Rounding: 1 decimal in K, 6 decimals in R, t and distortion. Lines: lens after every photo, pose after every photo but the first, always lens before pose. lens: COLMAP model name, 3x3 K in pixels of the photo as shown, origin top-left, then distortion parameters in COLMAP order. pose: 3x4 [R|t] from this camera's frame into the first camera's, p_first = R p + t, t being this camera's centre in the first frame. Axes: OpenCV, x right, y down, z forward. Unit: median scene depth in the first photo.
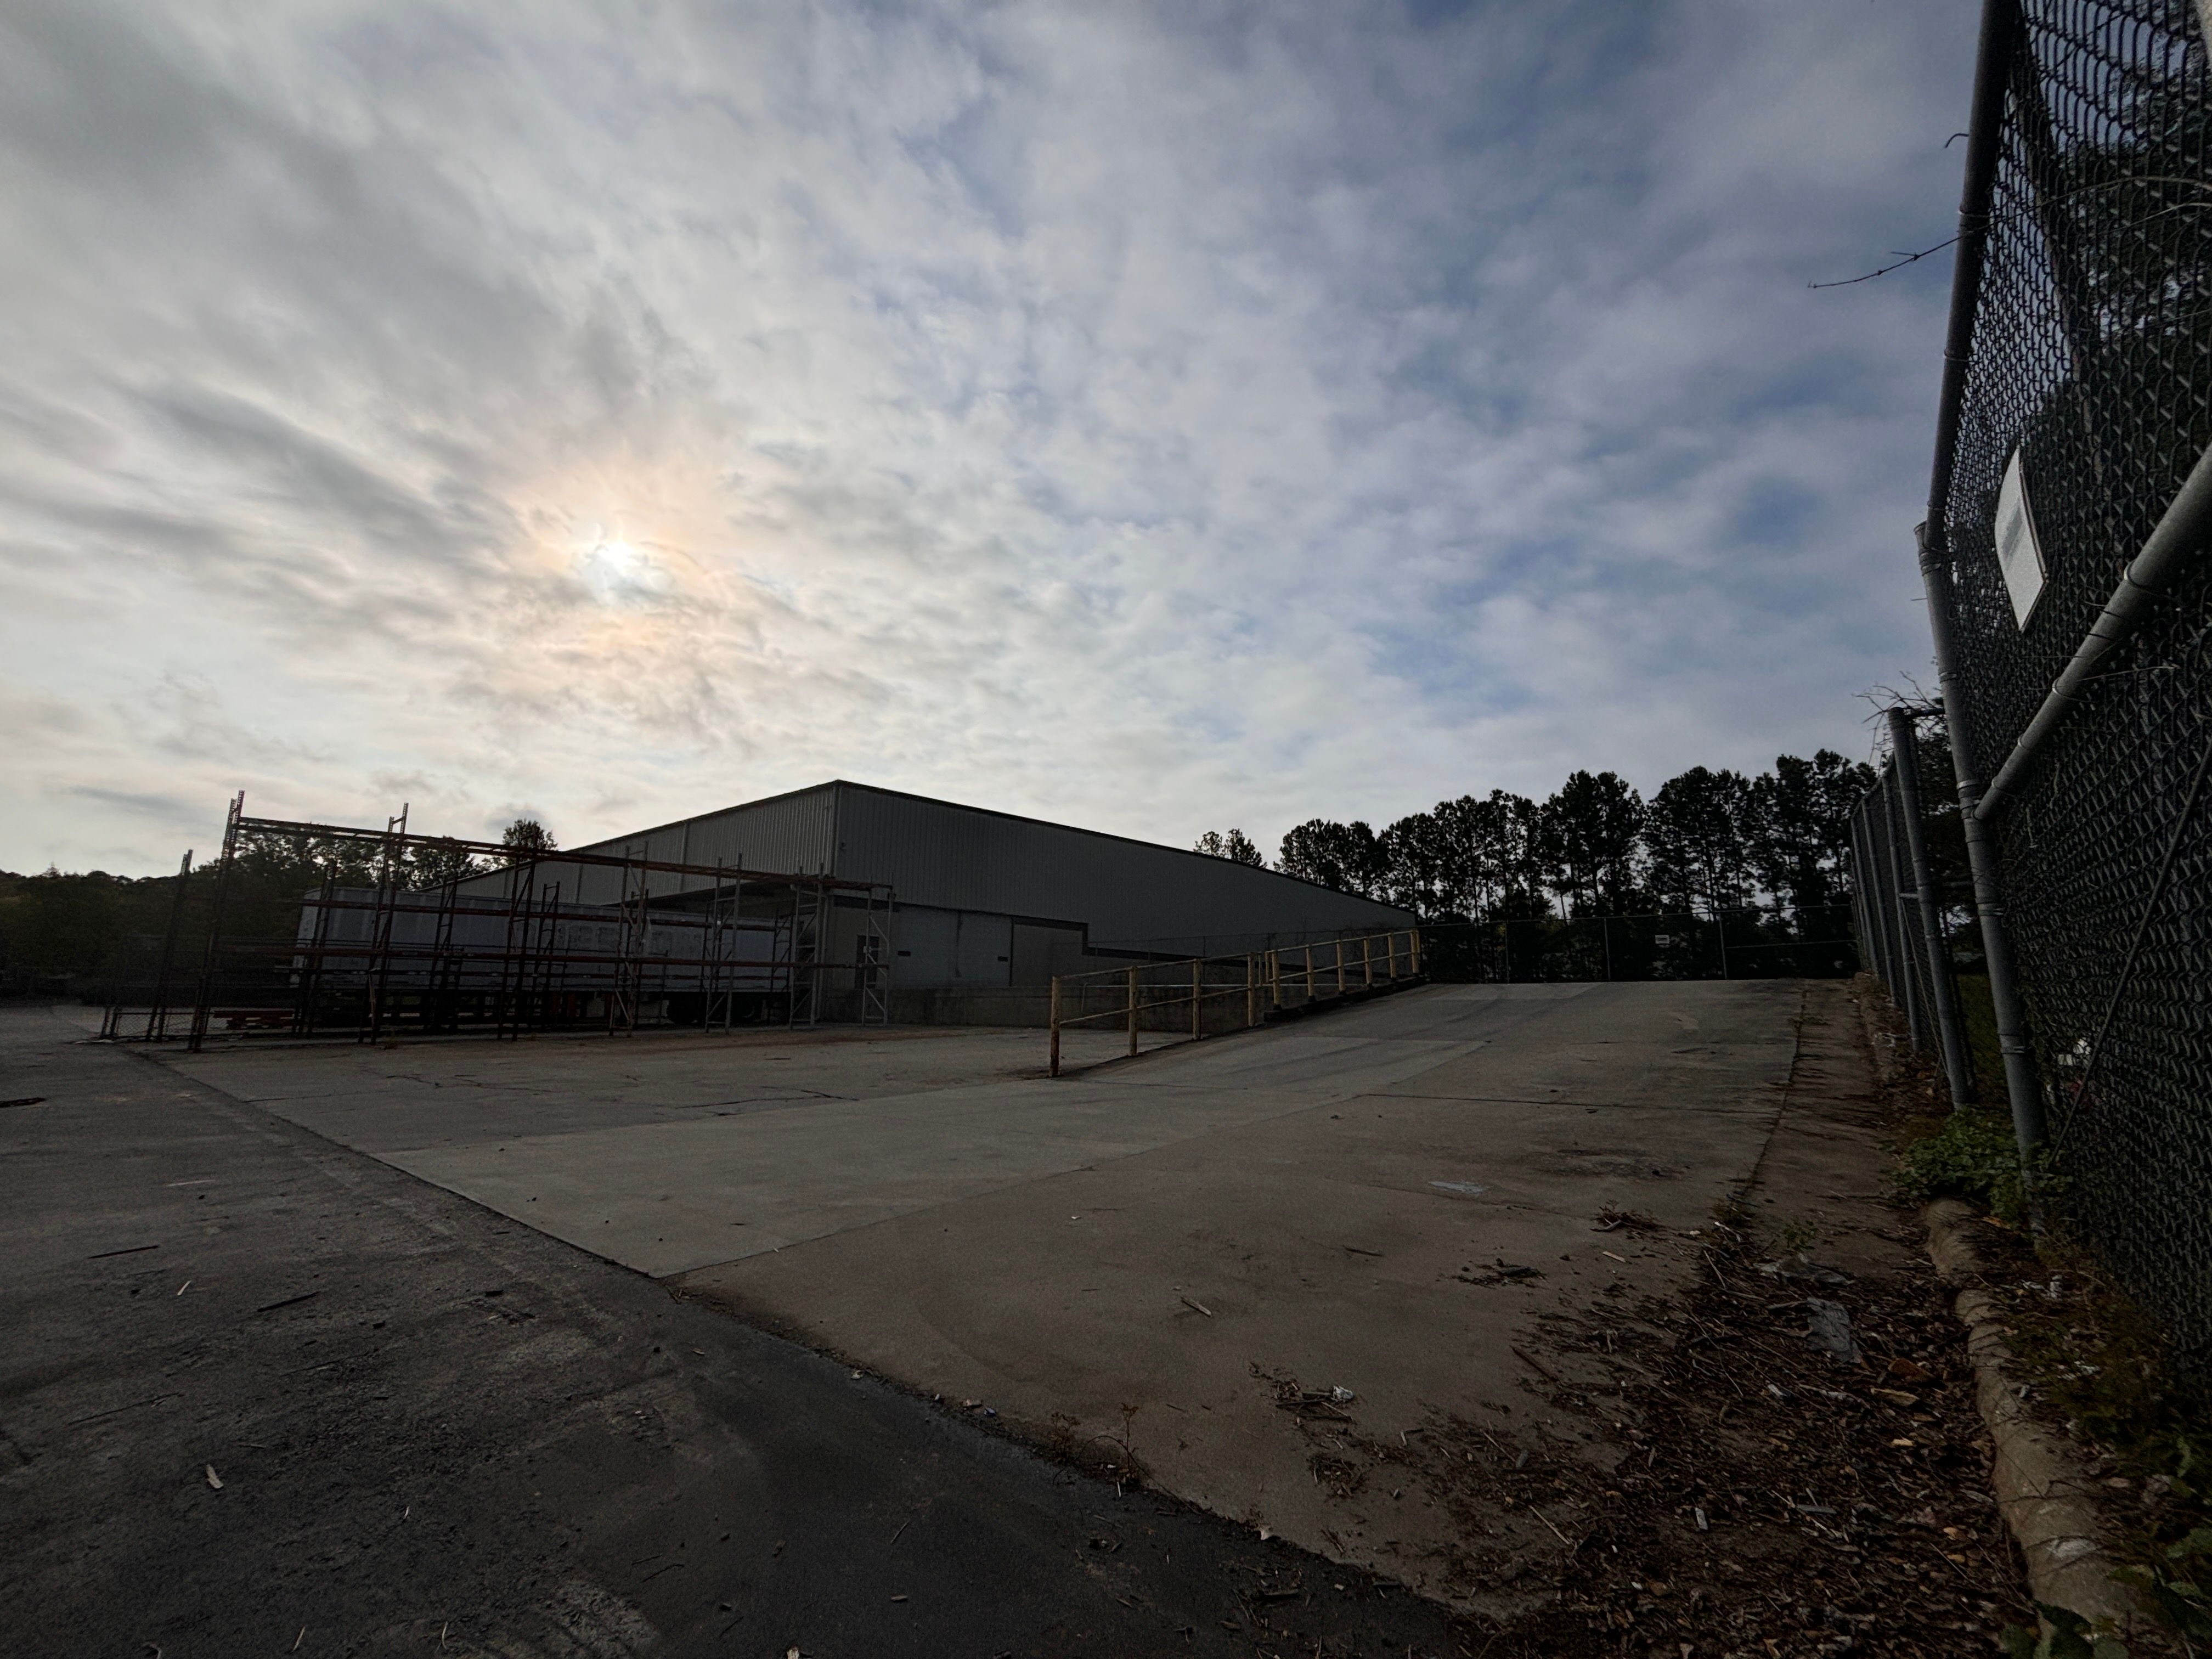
lens RADIAL K [[884.6, 0, 1072.7], [0, 884.6, 832.2], [0, 0, 1]] dist [0.008354, -0.000006]
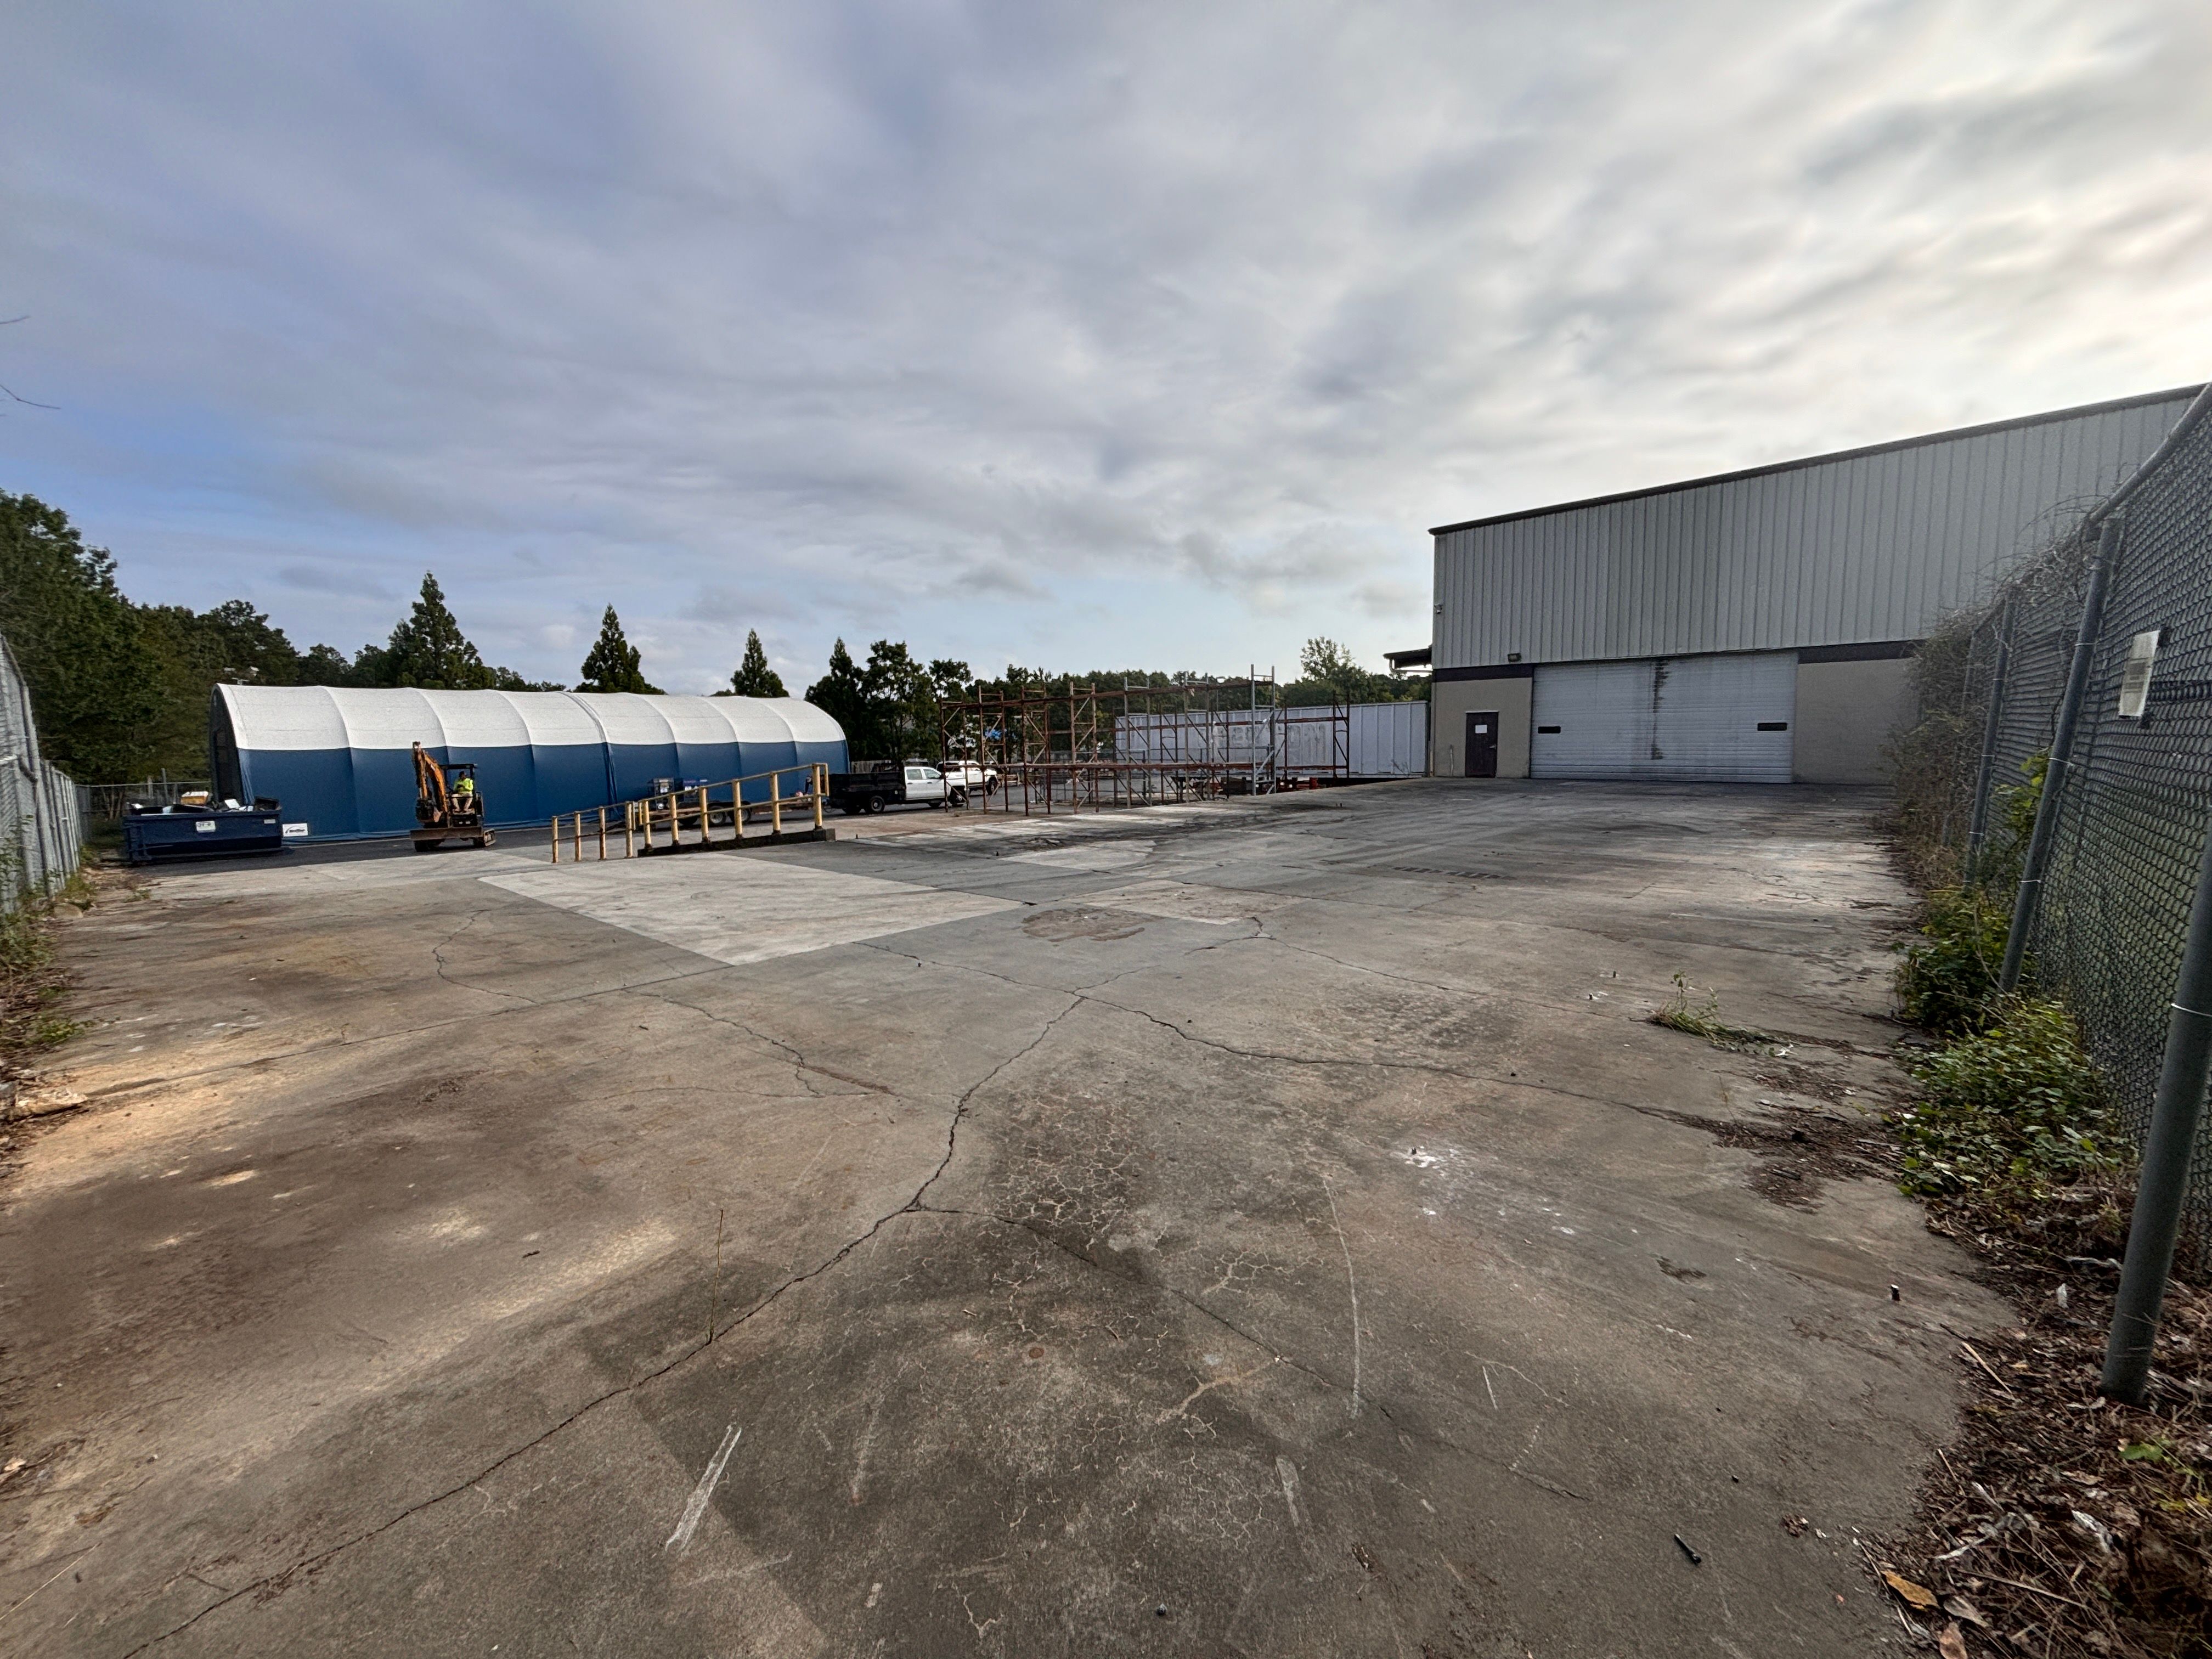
lens RADIAL K [[891.8, 0, 1106.0], [0, 891.8, 829.5], [0, 0, 1]] dist [-0.001330, -0.000096]
pose [[-0.021753, 0.091278, -0.995588, 0.552387], [0.201866, 0.975714, 0.085045, 0.073267], [0.979172, -0.199125, -0.039651, 0.597414]]
